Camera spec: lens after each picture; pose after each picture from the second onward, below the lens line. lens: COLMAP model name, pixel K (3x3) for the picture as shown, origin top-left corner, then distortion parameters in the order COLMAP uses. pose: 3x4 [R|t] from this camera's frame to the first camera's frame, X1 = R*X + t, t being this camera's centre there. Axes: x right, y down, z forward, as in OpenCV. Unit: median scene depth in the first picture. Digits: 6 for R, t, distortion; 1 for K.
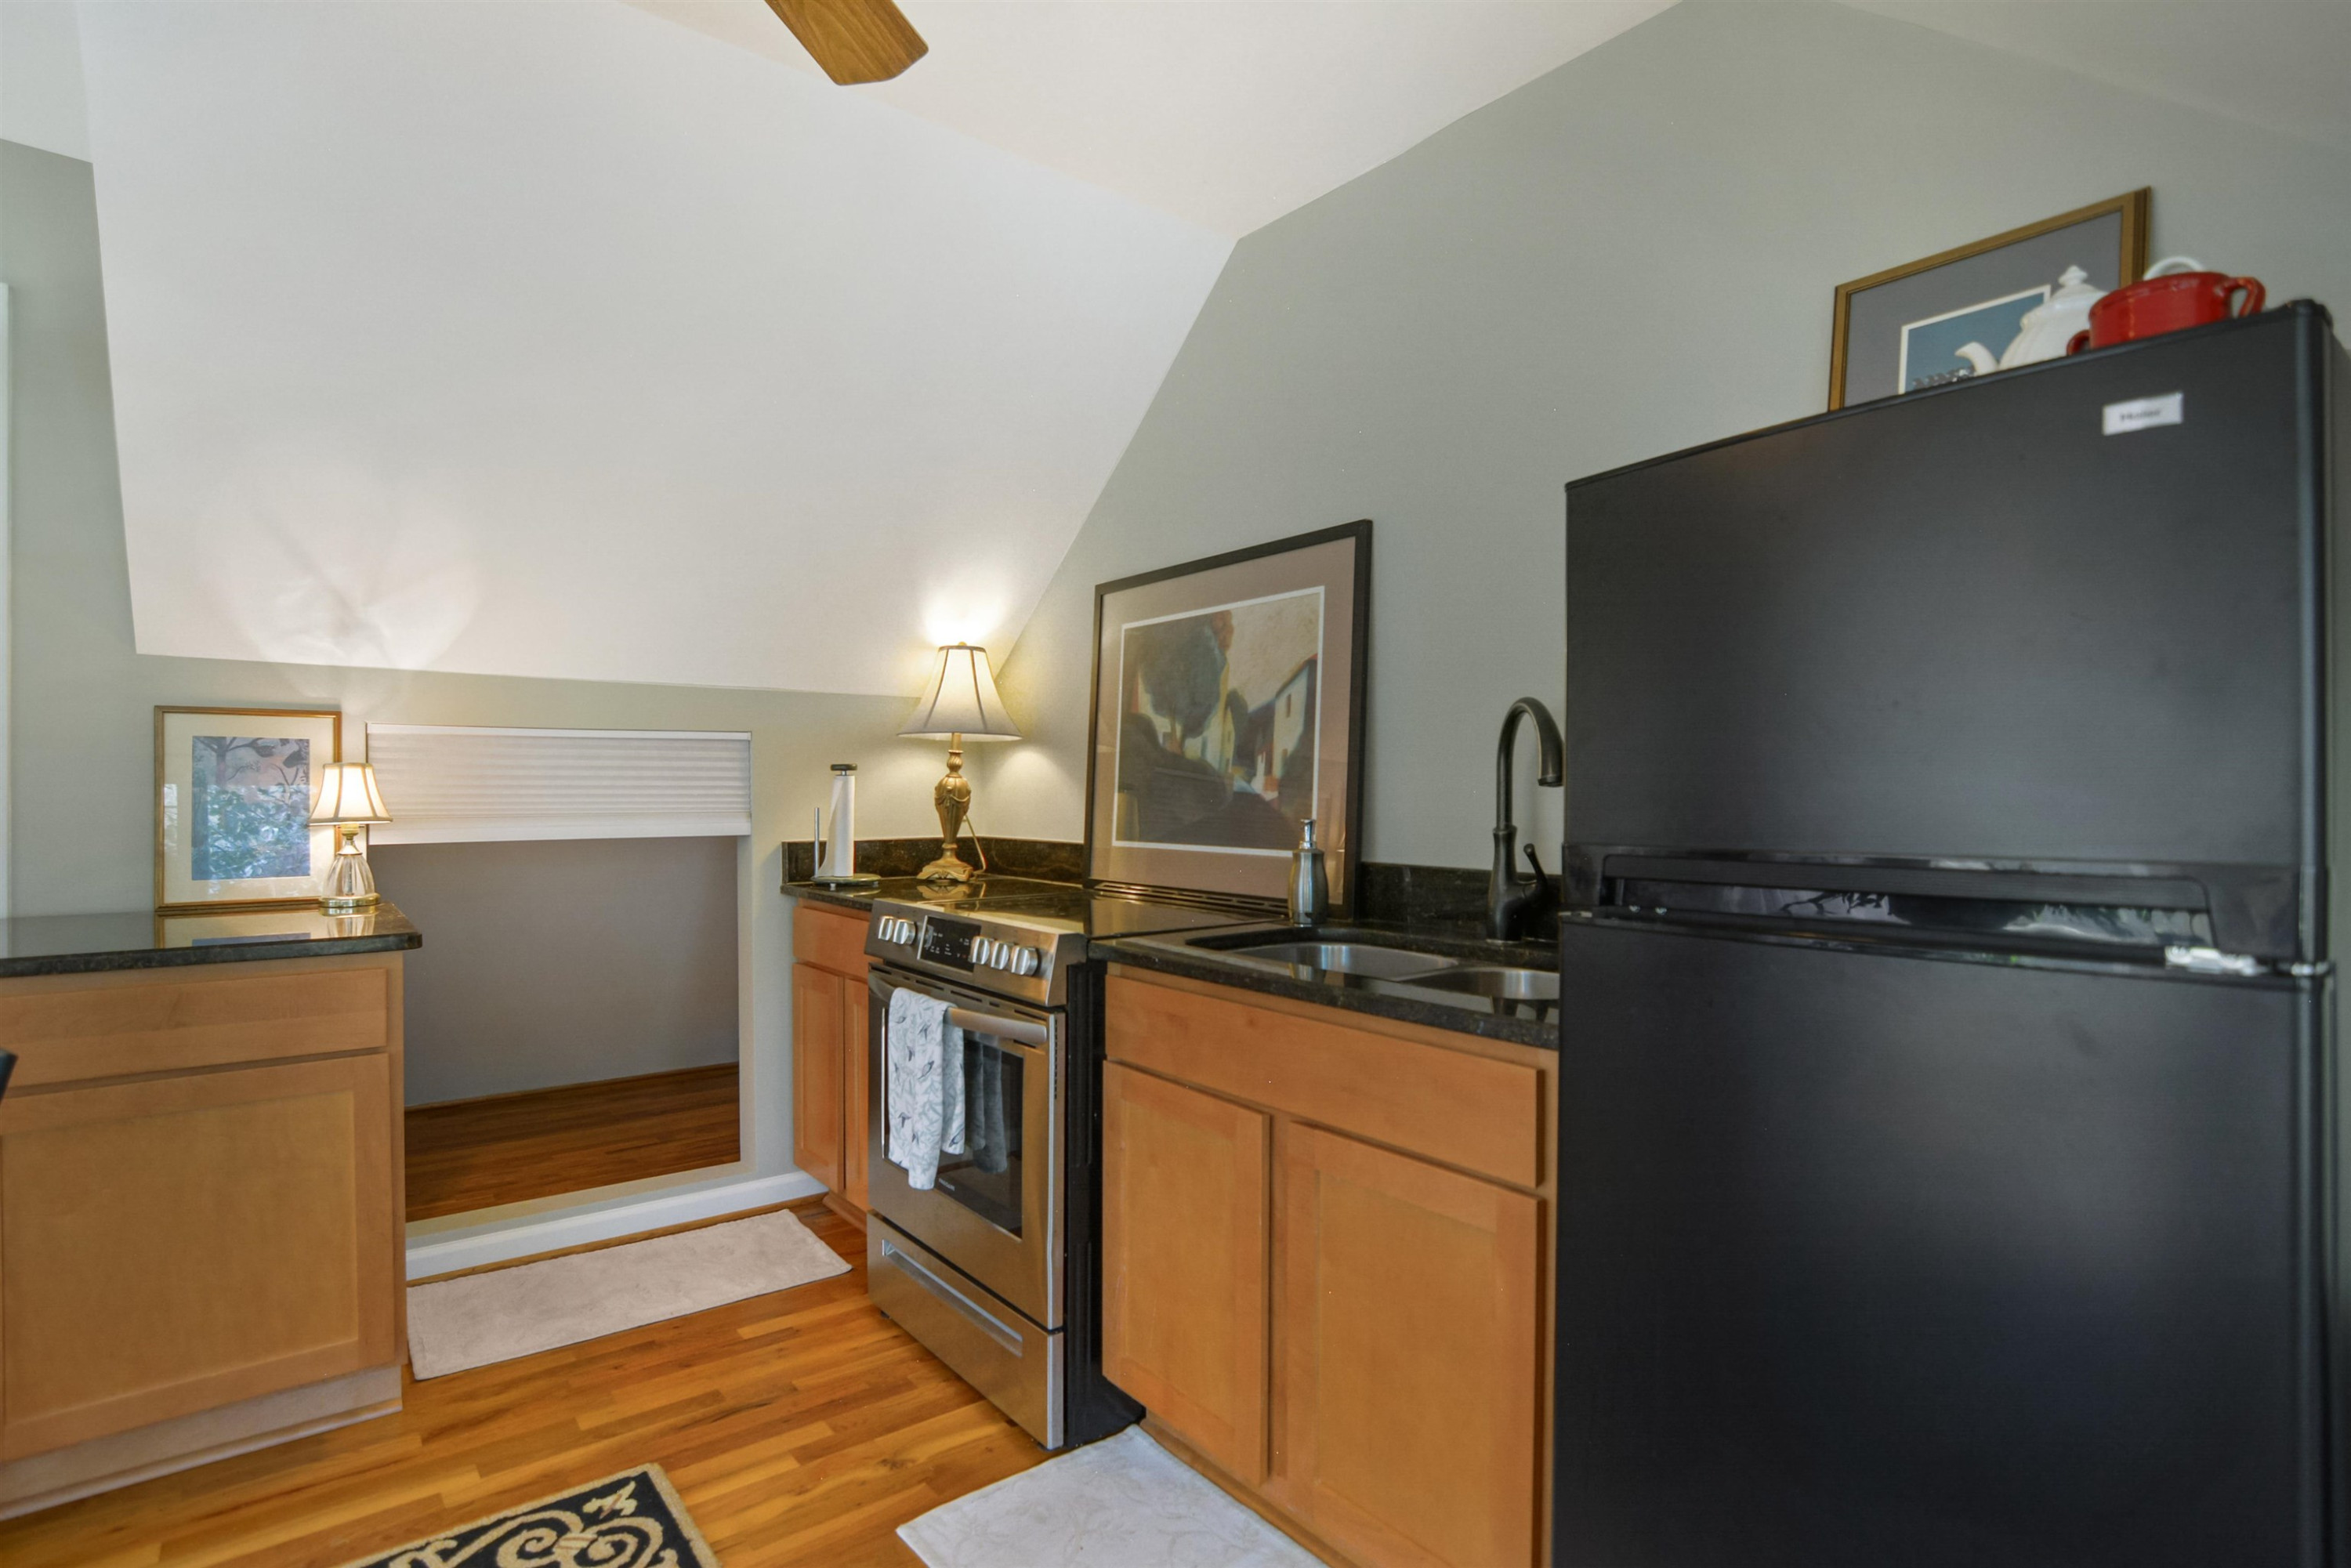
lens RADIAL K [[1156.4, 0, 1156.8], [0, 1156.4, 785.5], [0, 0, 1]] dist [-0.024183, 0.005739]
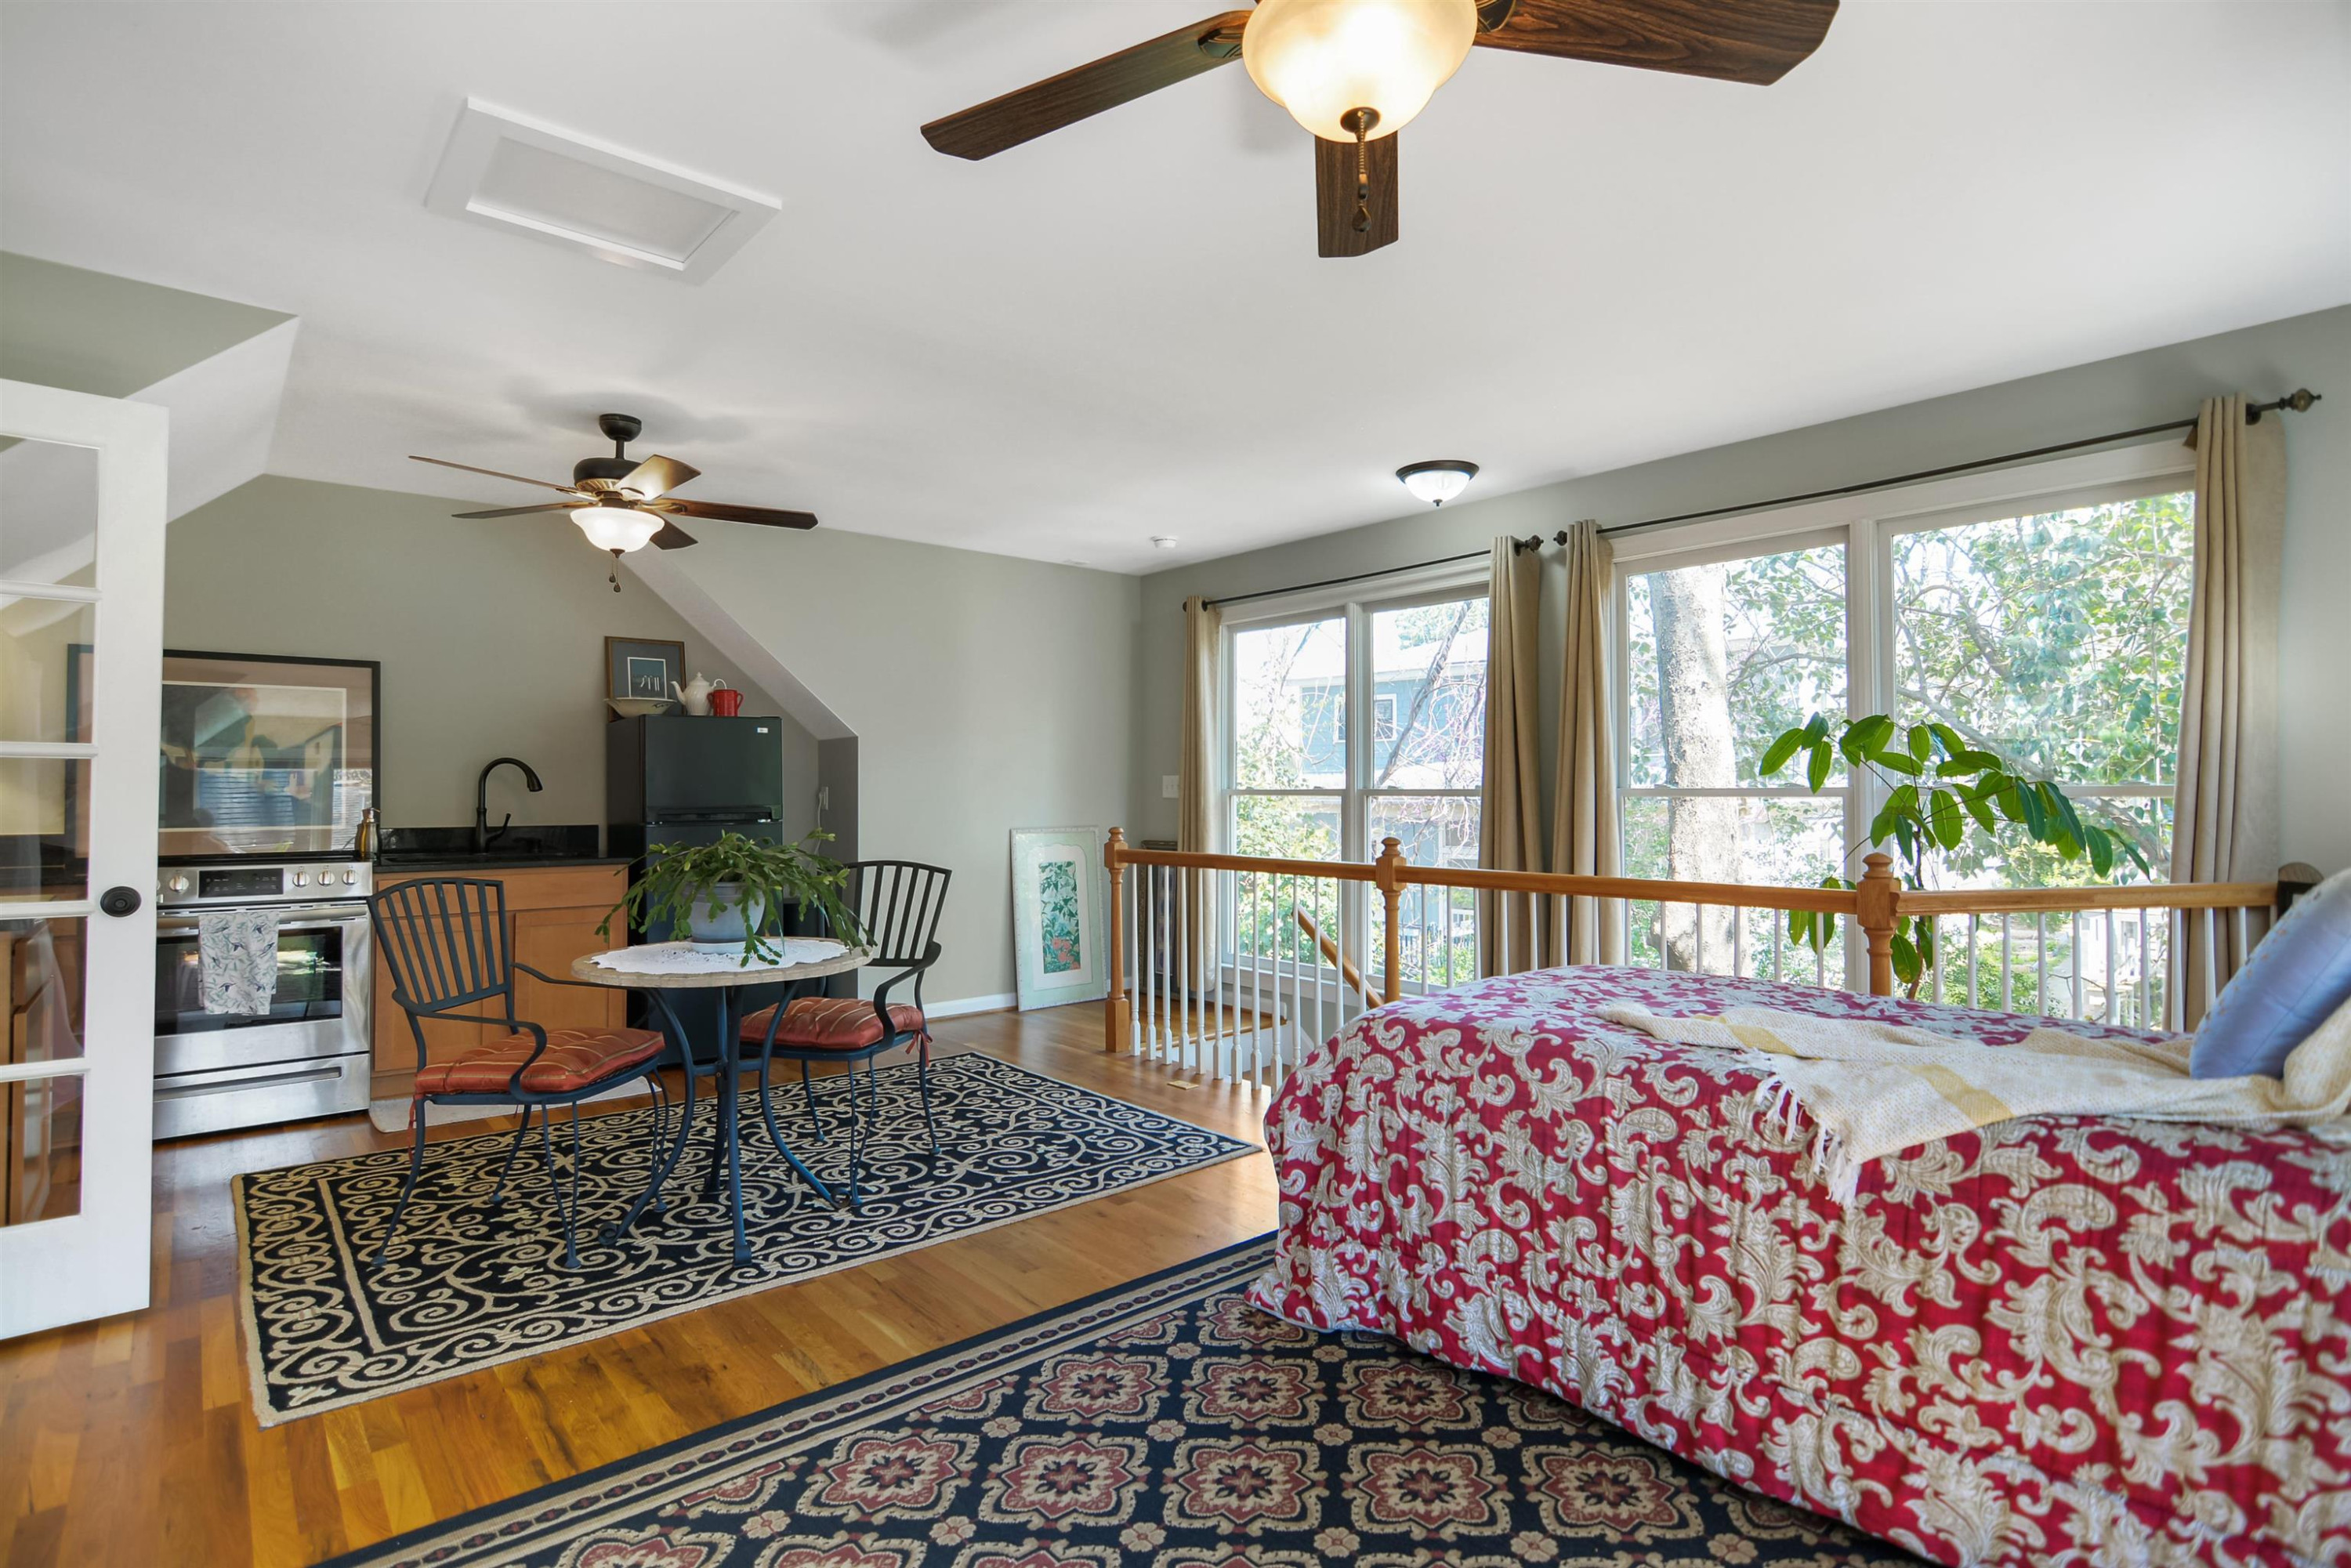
lens RADIAL K [[1156.4, 0, 1150.8], [0, 1156.4, 790.9], [0, 0, 1]] dist [-0.024183, 0.005739]
pose [[-0.023760, -0.003080, 0.999713, -1.841972], [-0.003396, 0.999990, 0.003000, -0.010670], [-0.999712, -0.003324, -0.023771, -0.309034]]
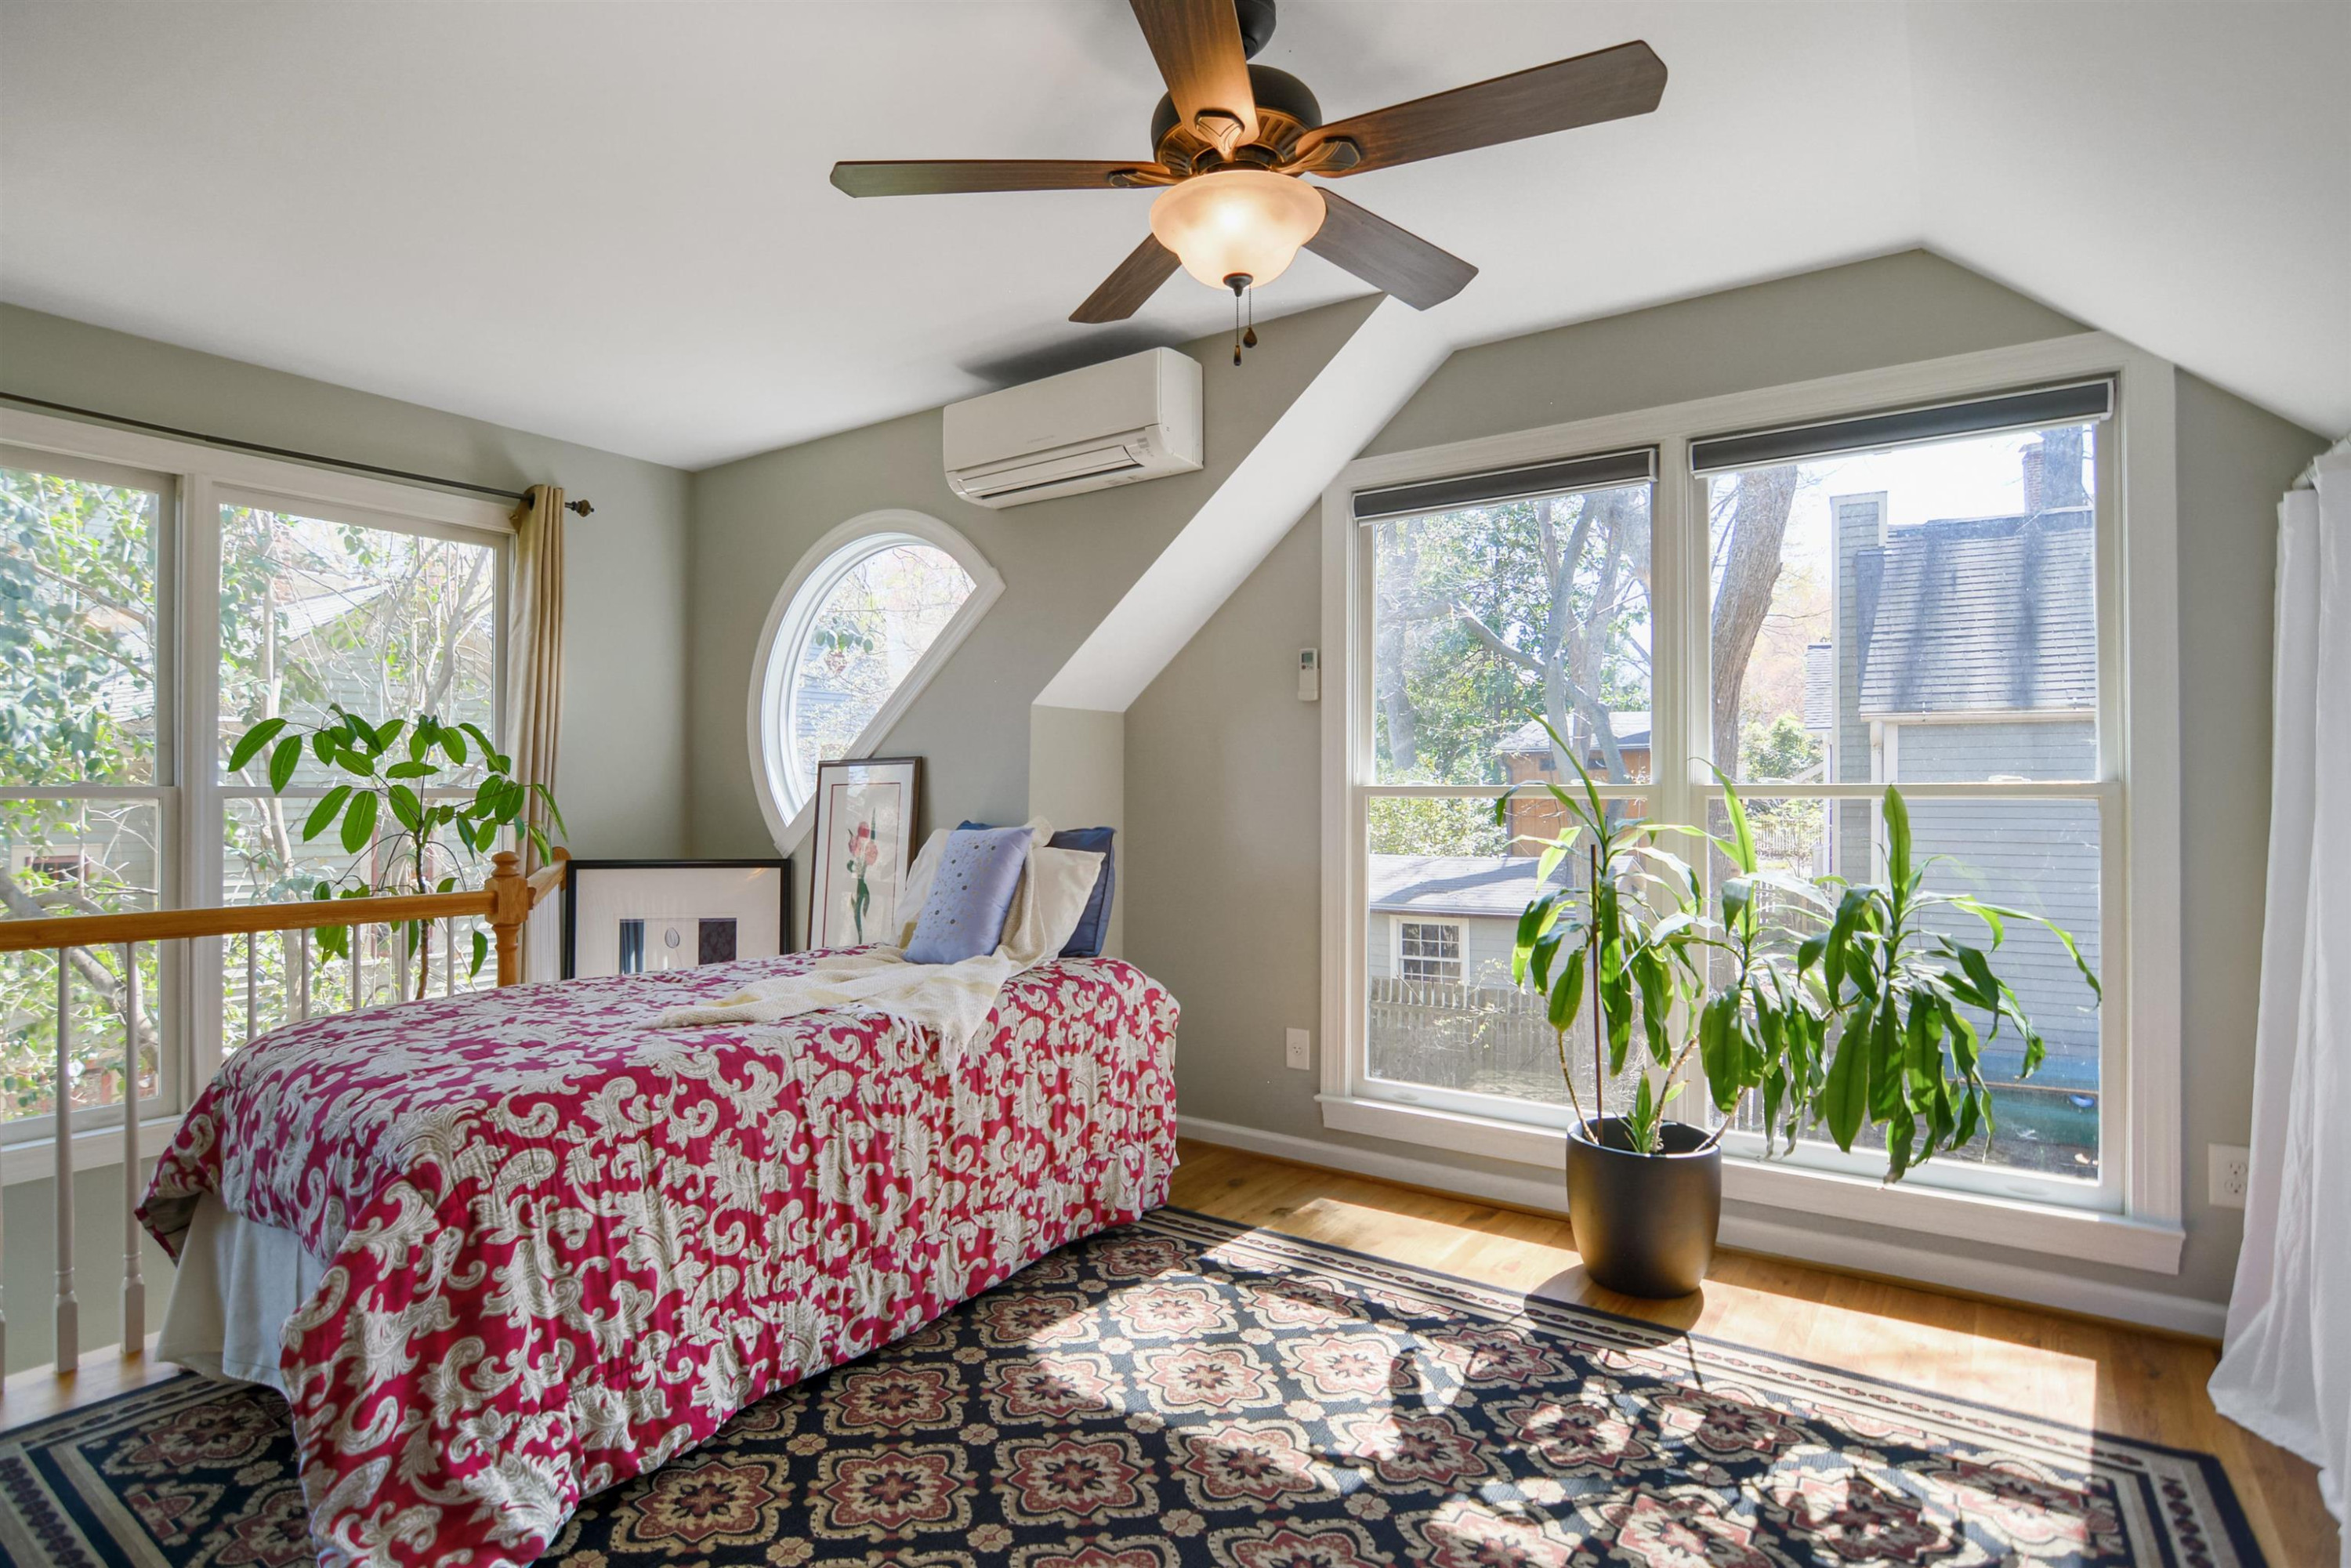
lens RADIAL K [[1156.4, 0, 1196.6], [0, 1156.4, 798.9], [0, 0, 1]] dist [-0.024183, 0.005739]
pose [[-0.954178, -0.005462, -0.299189, -1.017832], [-0.004341, 0.999981, -0.004409, -0.000170], [0.299207, -0.002908, -0.954184, 0.297821]]
